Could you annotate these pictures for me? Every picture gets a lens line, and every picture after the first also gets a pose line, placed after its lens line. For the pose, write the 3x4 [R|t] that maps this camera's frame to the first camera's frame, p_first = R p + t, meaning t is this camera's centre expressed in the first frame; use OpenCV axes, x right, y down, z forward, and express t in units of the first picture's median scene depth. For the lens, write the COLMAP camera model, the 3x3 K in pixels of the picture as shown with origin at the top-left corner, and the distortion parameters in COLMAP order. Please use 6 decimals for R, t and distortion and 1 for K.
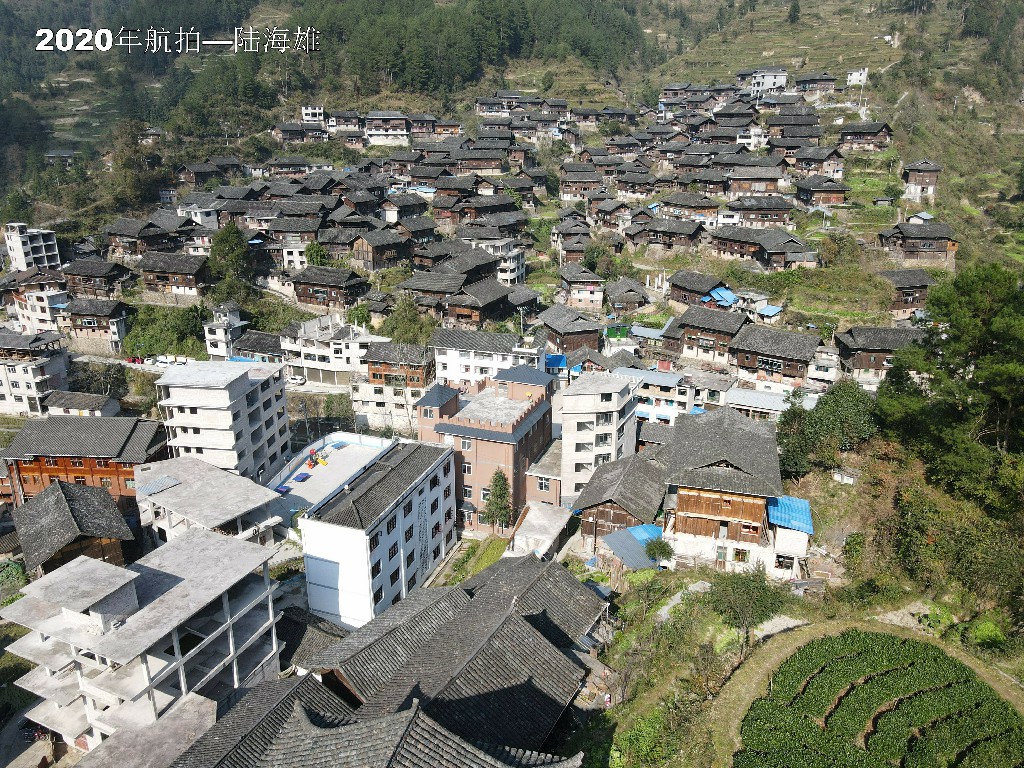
lens RADIAL K [[748.4, 0, 508.6], [0, 748.4, 382.9], [0, 0, 1]] dist [0.003841, 0.024195]
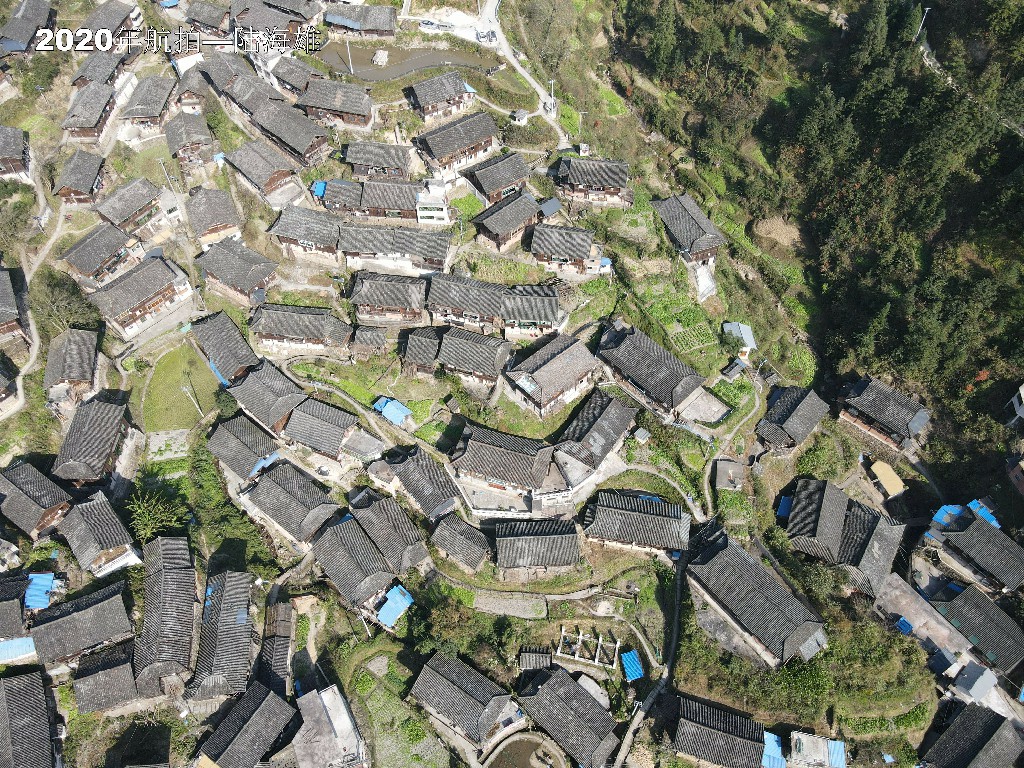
lens RADIAL K [[747.1, 0, 508.9], [0, 747.1, 385.5], [0, 0, 1]] dist [0.001785, 0.026551]
pose [[0.675193, -0.593987, 0.437371, -0.003659], [0.256874, 0.745155, 0.615434, -0.647232], [-0.691469, -0.303188, 0.655704, 0.549185]]
